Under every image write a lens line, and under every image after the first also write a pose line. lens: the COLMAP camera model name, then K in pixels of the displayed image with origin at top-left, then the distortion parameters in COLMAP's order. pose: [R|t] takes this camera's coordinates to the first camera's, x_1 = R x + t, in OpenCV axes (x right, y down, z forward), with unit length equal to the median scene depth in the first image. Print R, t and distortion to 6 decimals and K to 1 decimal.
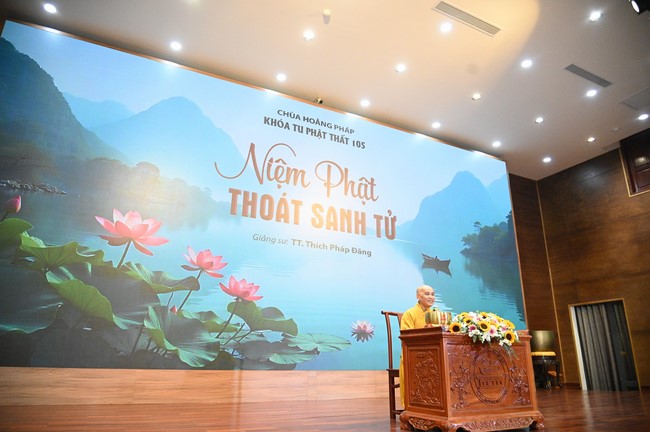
lens RADIAL K [[441.3, 0, 323.4], [0, 441.3, 216.7], [0, 0, 1]] dist [-0.041537, 0.000922]
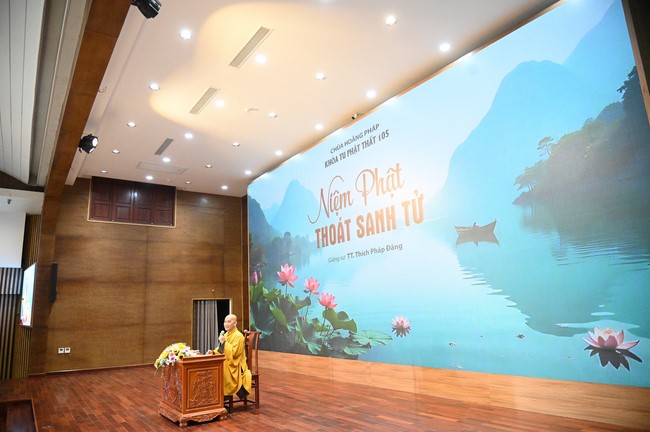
lens RADIAL K [[441.3, 0, 325.4], [0, 441.3, 216.2], [0, 0, 1]] dist [-0.041537, 0.000922]
pose [[0.133161, -0.219272, -0.966534, 1.098813], [0.358635, 0.919792, -0.159258, 0.123895], [0.923931, -0.325426, 0.201119, 0.714877]]
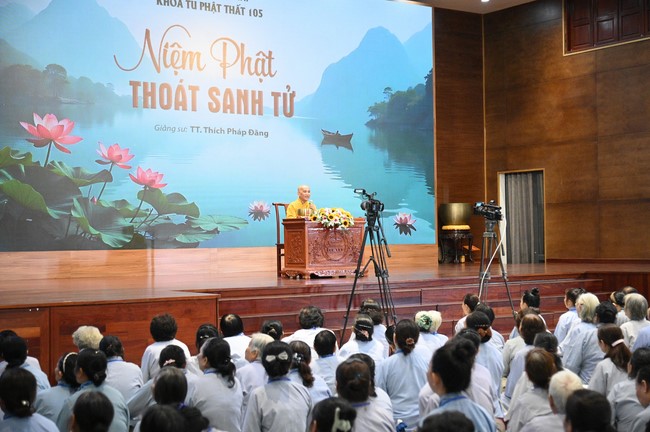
lens RADIAL K [[1073.0, 0, 324.1], [0, 1073.0, 216.0], [0, 0, 1]] dist [0.029180, 0.000000]
pose [[0.989689, -0.021964, 0.141540, -0.118953], [-0.020472, 0.956338, 0.291547, -0.472302], [-0.141763, -0.291438, 0.946027, -1.428449]]
